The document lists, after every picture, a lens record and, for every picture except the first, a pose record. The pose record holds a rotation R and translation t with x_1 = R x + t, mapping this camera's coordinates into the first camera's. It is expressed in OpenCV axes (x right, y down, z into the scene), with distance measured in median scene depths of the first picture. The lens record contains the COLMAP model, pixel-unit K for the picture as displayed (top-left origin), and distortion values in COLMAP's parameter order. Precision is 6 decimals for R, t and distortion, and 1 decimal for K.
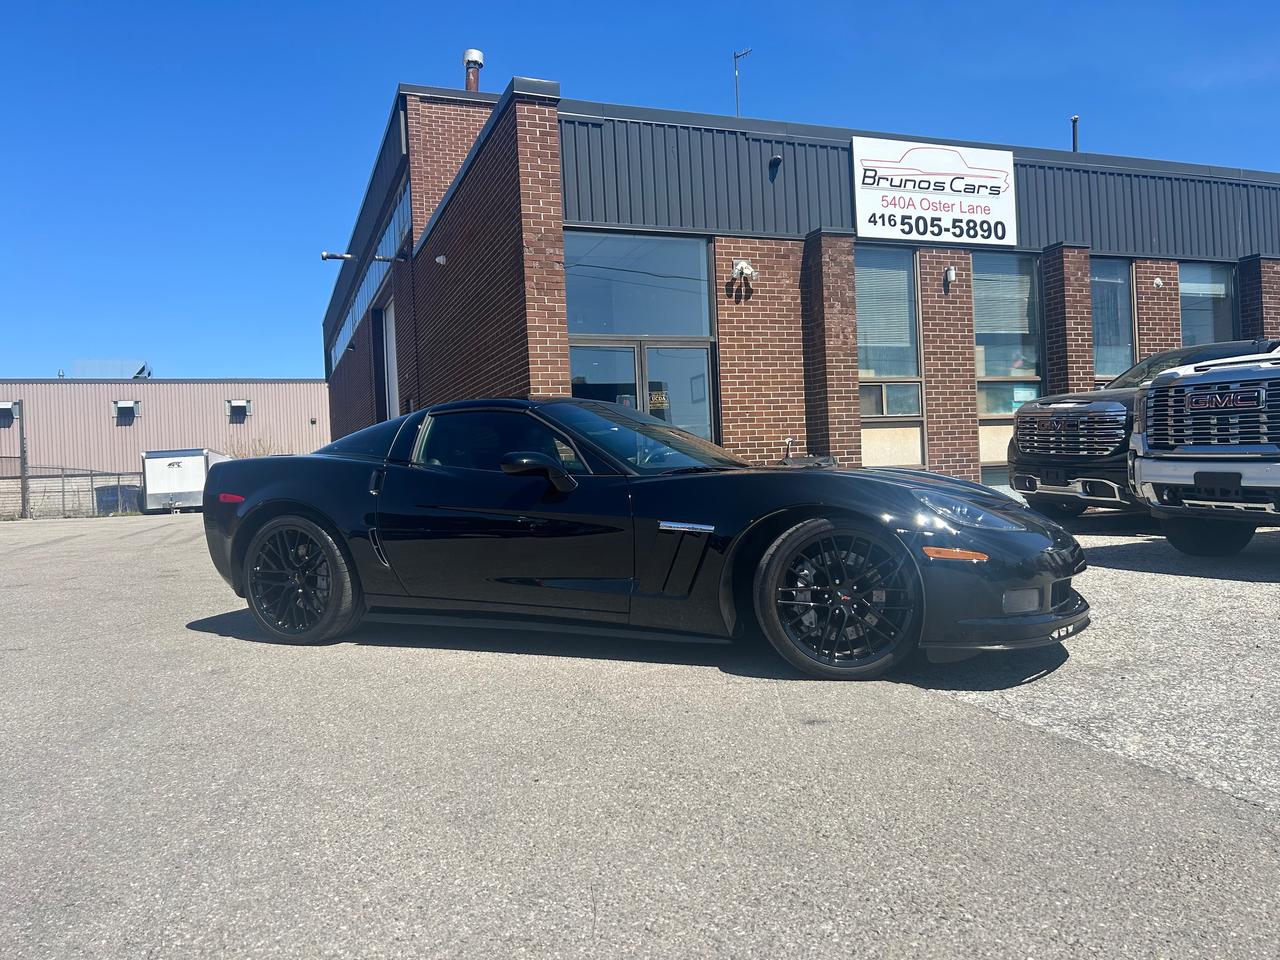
lens RADIAL K [[959.4, 0, 636.0], [0, 959.4, 478.9], [0, 0, 1]] dist [0.004311, -0.030100]
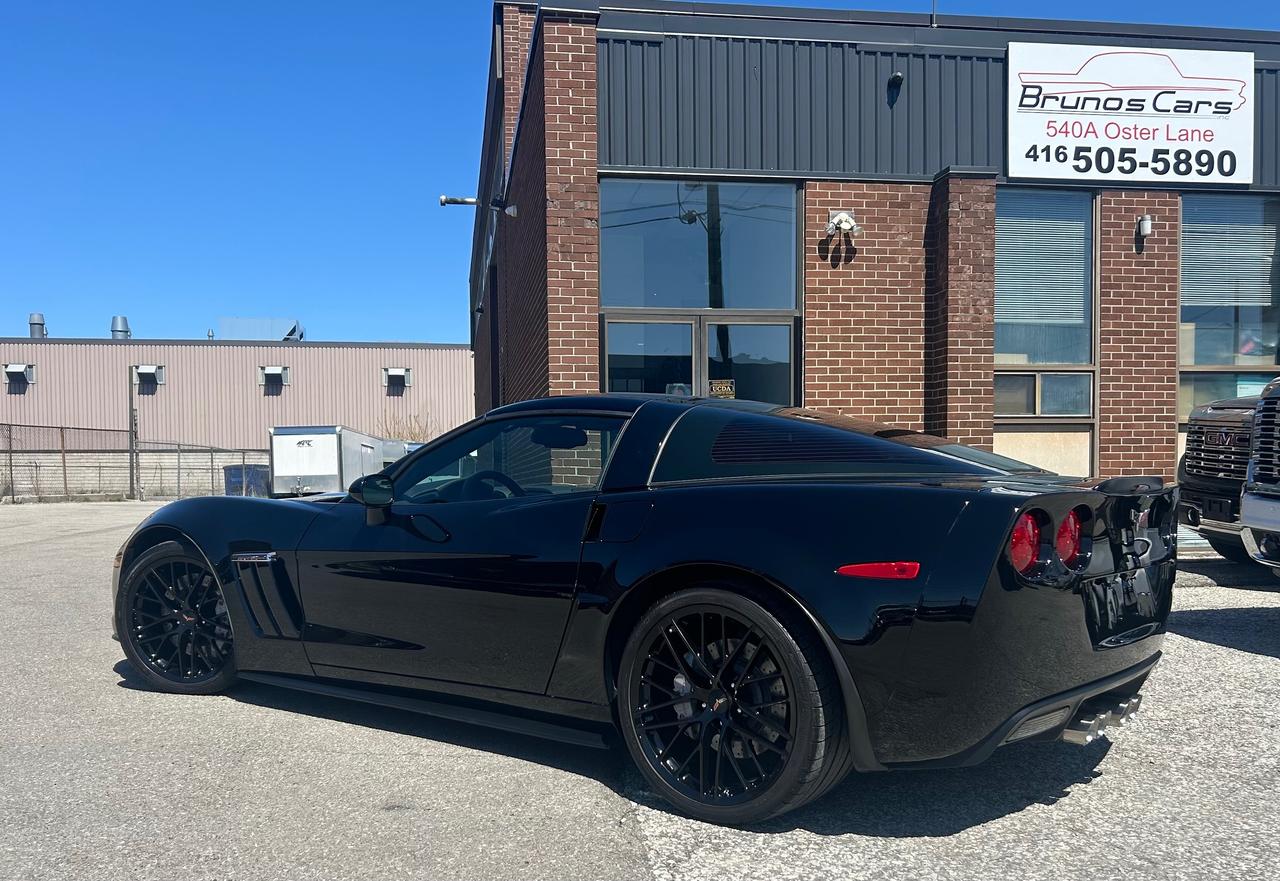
lens RADIAL K [[1202.4, 0, 614.4], [0, 1202.4, 526.1], [0, 0, 1]] dist [-0.005845, 0.000000]
pose [[0.976041, 0.044127, -0.213064, 0.140223], [-0.034526, 0.998223, 0.048576, -0.013610], [0.214829, -0.040056, 0.975830, 0.001155]]
